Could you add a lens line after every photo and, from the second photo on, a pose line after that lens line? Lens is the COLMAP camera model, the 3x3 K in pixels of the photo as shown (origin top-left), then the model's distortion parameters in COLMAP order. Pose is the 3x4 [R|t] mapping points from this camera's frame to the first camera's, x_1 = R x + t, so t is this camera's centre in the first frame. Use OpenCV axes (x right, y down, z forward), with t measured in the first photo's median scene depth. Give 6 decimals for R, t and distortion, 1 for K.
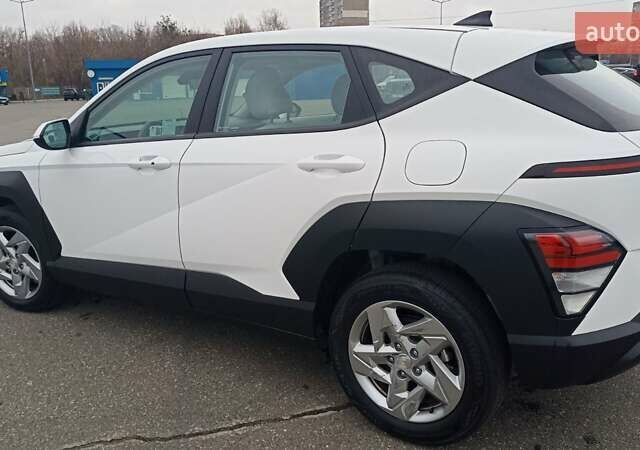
lens RADIAL K [[588.5, 0, 320.0], [0, 588.5, 225.0], [0, 0, 1]] dist [0.050754, -0.055182]
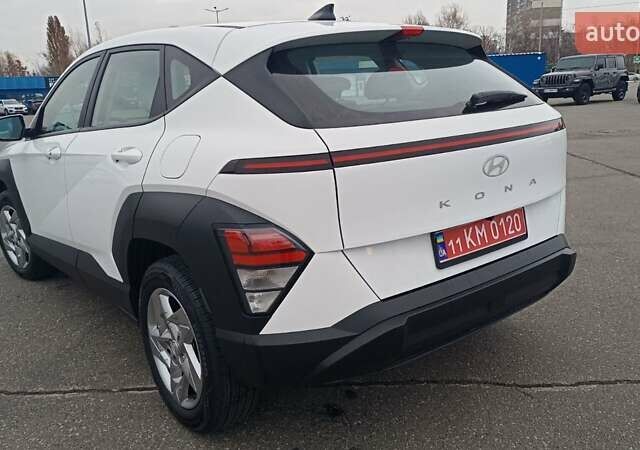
lens RADIAL K [[588.5, 0, 320.0], [0, 588.5, 225.0], [0, 0, 1]] dist [0.050754, -0.055182]
pose [[0.954942, 0.055341, -0.291588, 0.707023], [-0.054361, 0.998455, 0.011467, -0.010803], [0.291772, 0.004900, 0.956475, 0.080557]]
